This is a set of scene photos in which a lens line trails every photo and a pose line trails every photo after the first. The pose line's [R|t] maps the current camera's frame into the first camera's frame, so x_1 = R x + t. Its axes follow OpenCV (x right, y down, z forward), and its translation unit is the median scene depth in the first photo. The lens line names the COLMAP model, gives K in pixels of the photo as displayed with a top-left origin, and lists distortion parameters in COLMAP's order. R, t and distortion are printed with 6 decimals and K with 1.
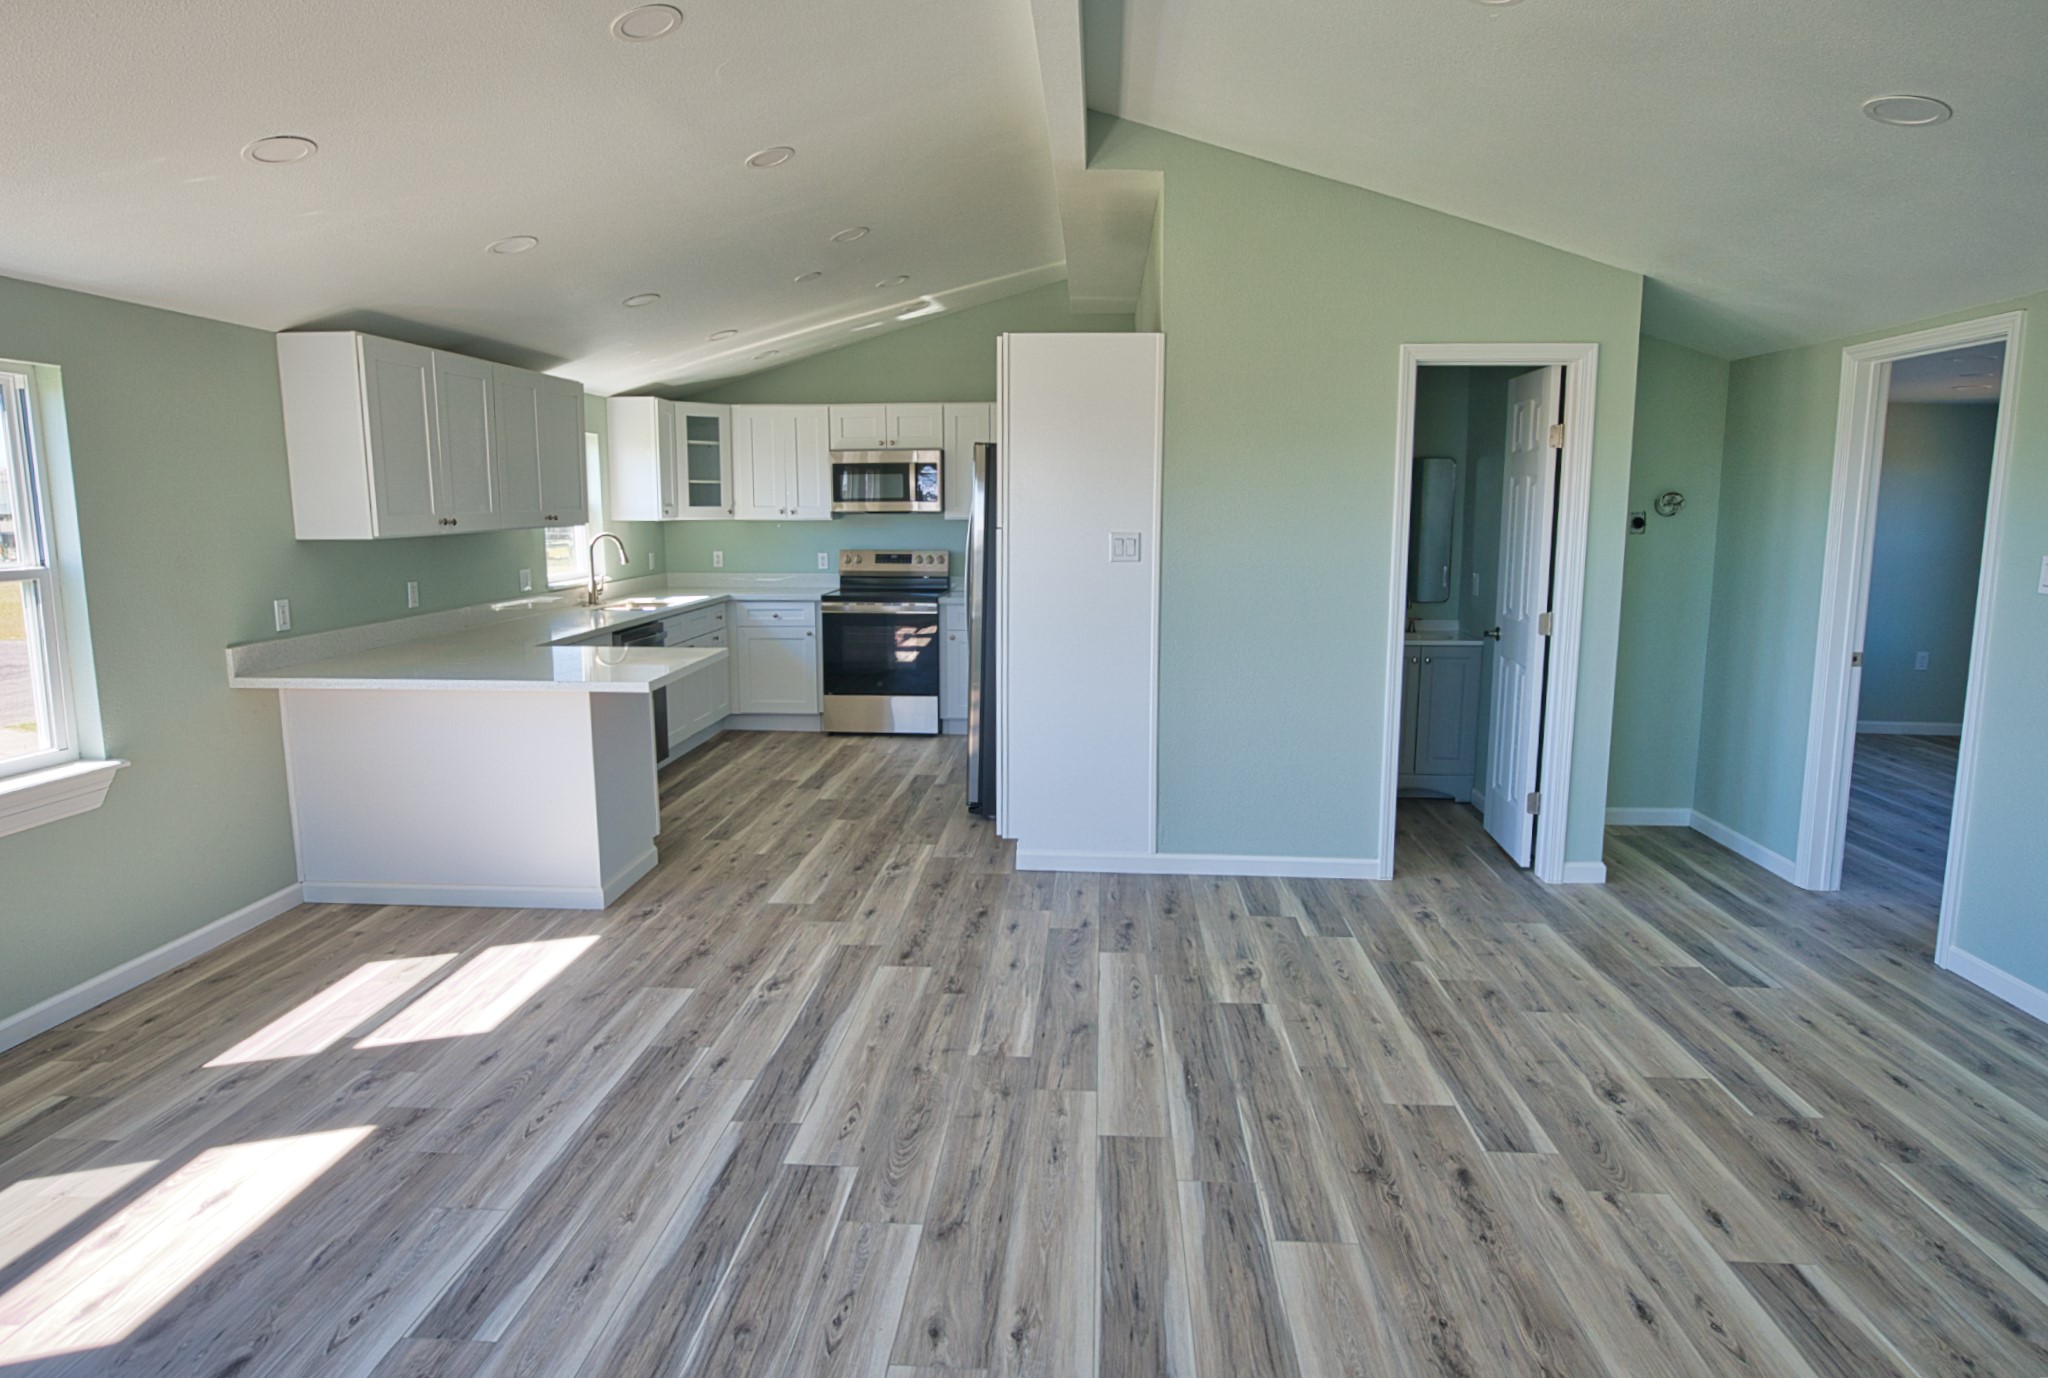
lens RADIAL K [[1205.1, 0, 1024.0], [0, 1205.1, 689.0], [0, 0, 1]] dist [-0.033899, 0.022418]
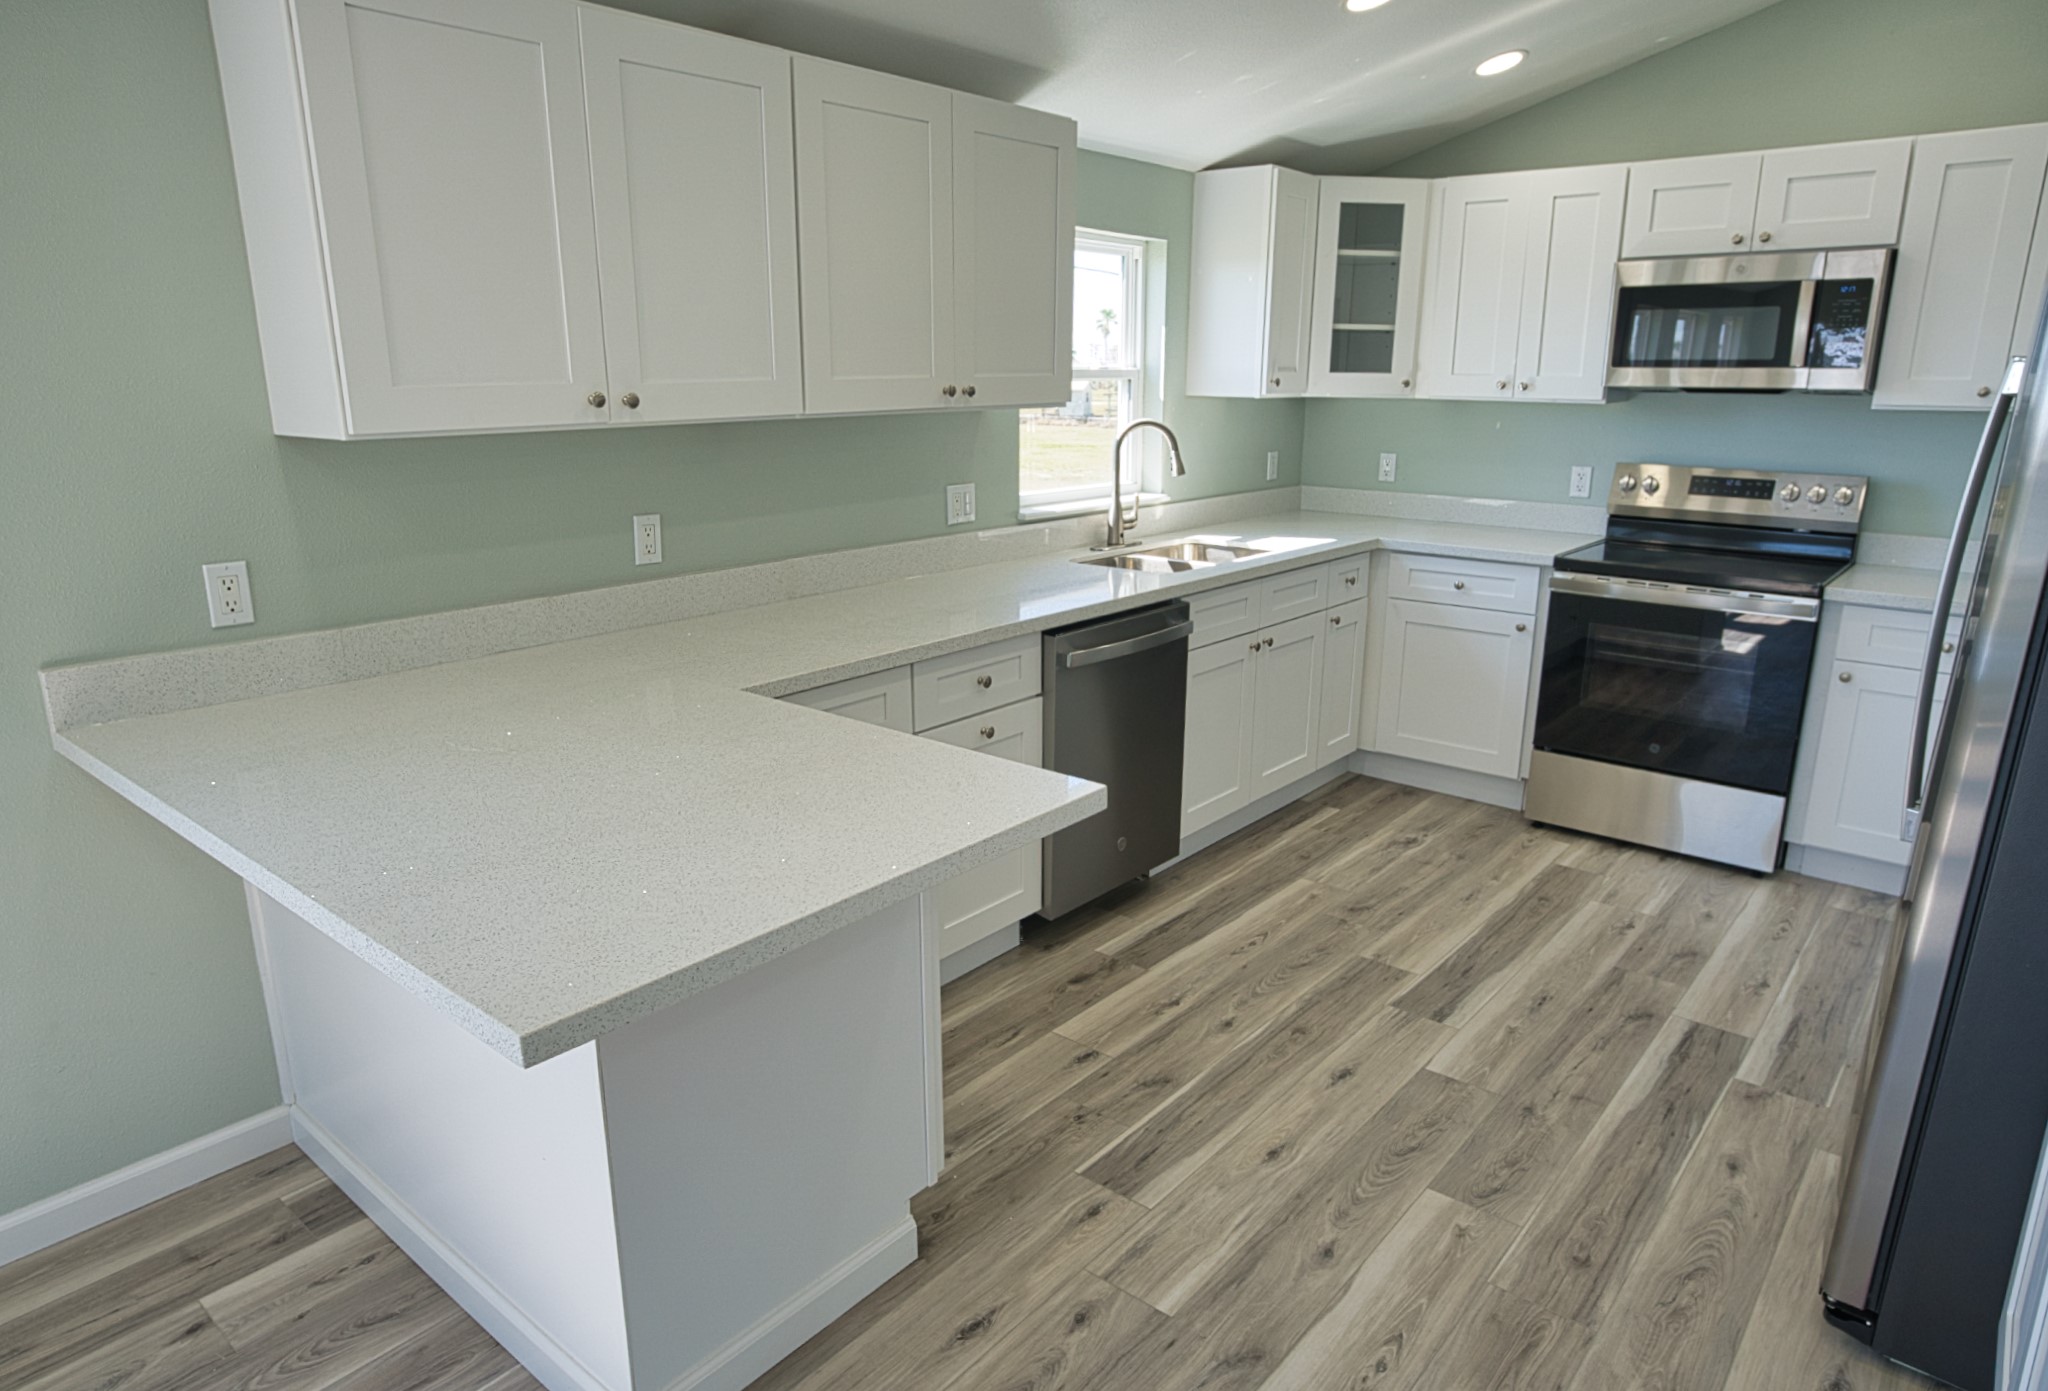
lens RADIAL K [[1262.6, 0, 1015.5], [0, 1262.6, 692.1], [0, 0, 1]] dist [-0.033830, 0.022784]
pose [[0.803563, 0.150849, -0.575787, -0.066257], [-0.094774, 0.987438, 0.126432, -0.112492], [0.587625, -0.047026, 0.807765, 0.747983]]
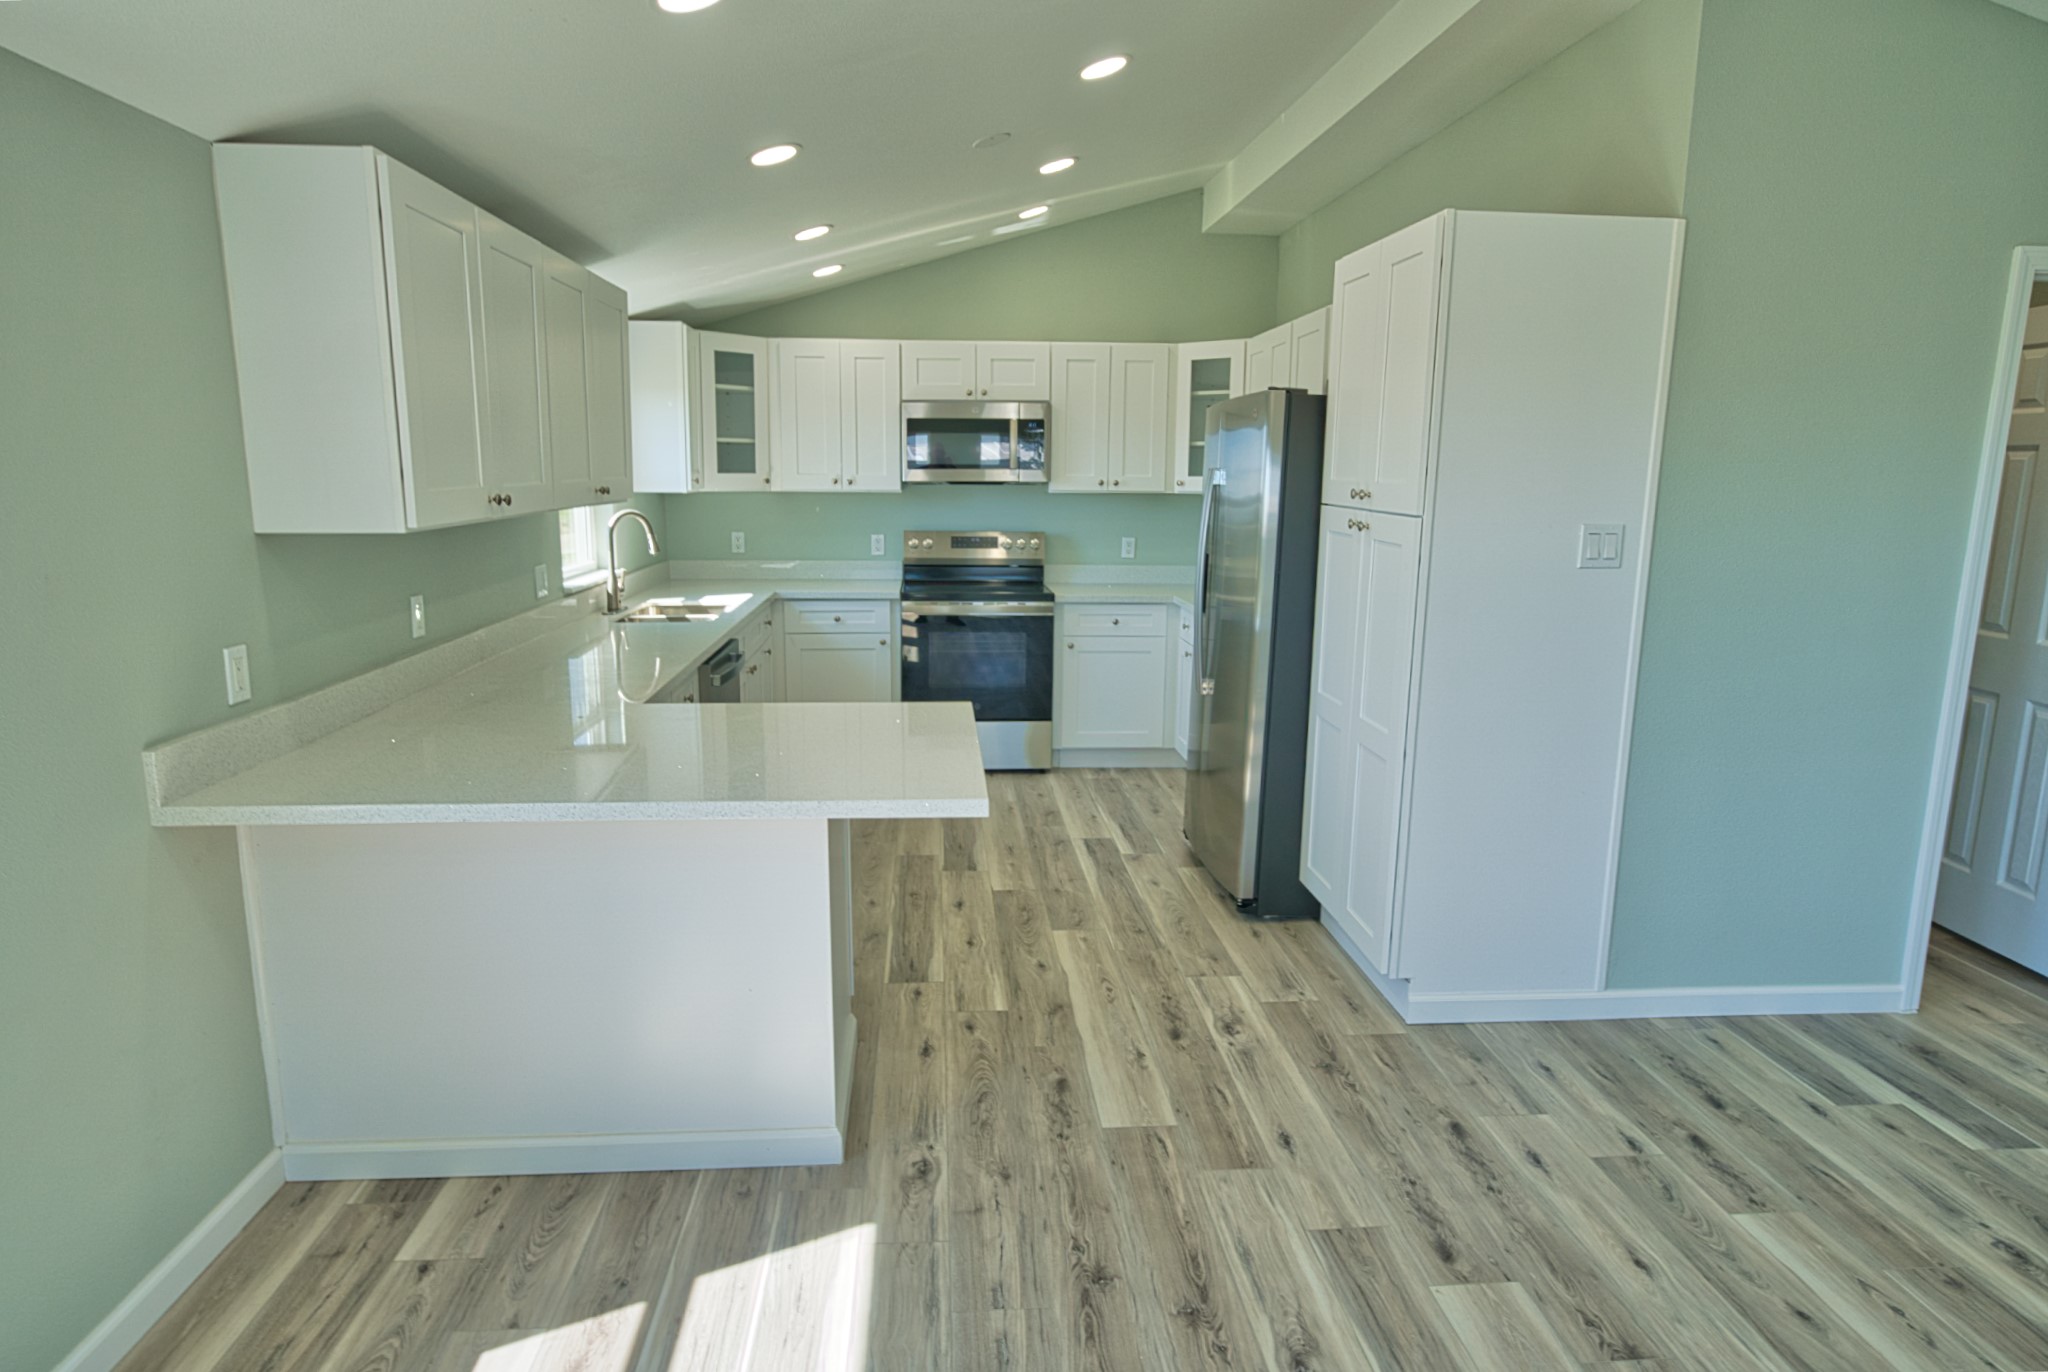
lens RADIAL K [[1198.0, 0, 1025.6], [0, 1198.0, 685.3], [0, 0, 1]] dist [-0.041894, 0.030078]
pose [[0.990406, -0.016588, 0.137187, -0.328811], [0.013093, 0.999567, 0.026339, -0.063856], [-0.137565, -0.024291, 0.990195, 0.404020]]
